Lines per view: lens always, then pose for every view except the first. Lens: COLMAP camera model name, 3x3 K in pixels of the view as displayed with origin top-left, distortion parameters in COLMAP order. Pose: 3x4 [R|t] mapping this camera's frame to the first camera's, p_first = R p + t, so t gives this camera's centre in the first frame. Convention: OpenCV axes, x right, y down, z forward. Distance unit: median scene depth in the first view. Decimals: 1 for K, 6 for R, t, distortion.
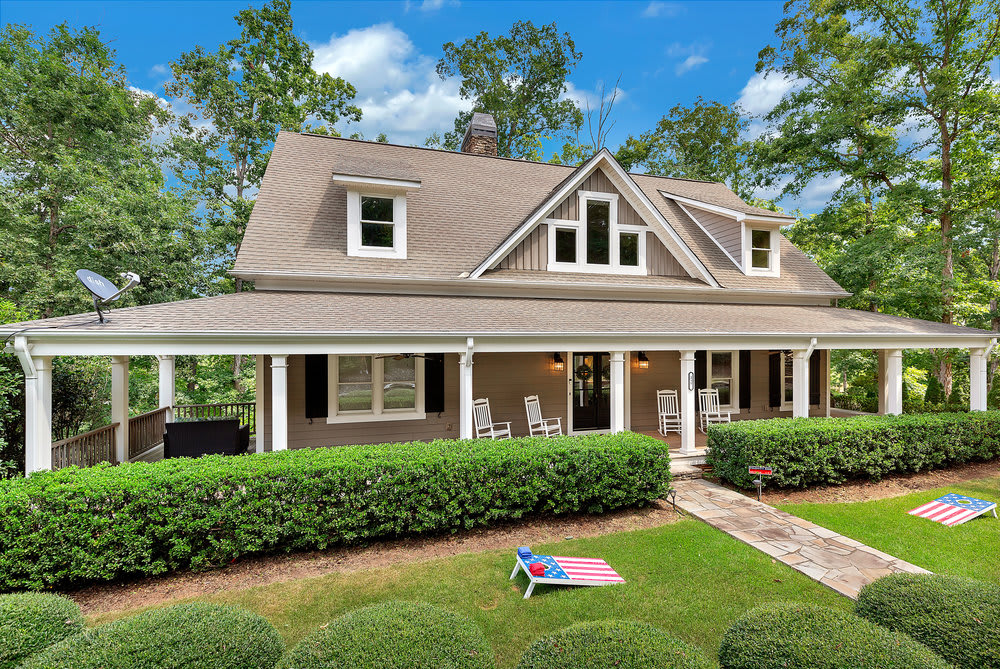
lens RADIAL K [[461.9, 0, 520.4], [0, 461.9, 341.8], [0, 0, 1]] dist [0.003554, 0.000510]
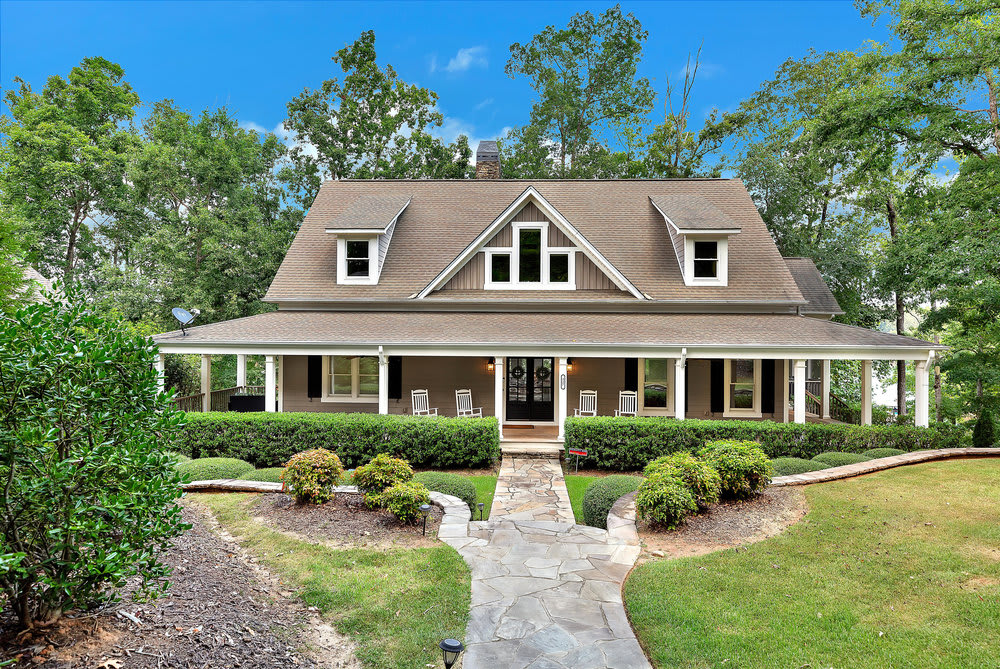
lens RADIAL K [[547.5, 0, 500.0], [0, 547.5, 334.5], [0, 0, 1]] dist [-0.002261, -0.000025]
pose [[0.943090, 0.009608, -0.332399, 0.575872], [-0.009154, 0.999954, 0.002931, -0.036794], [0.332412, 0.000278, 0.943134, -0.362858]]
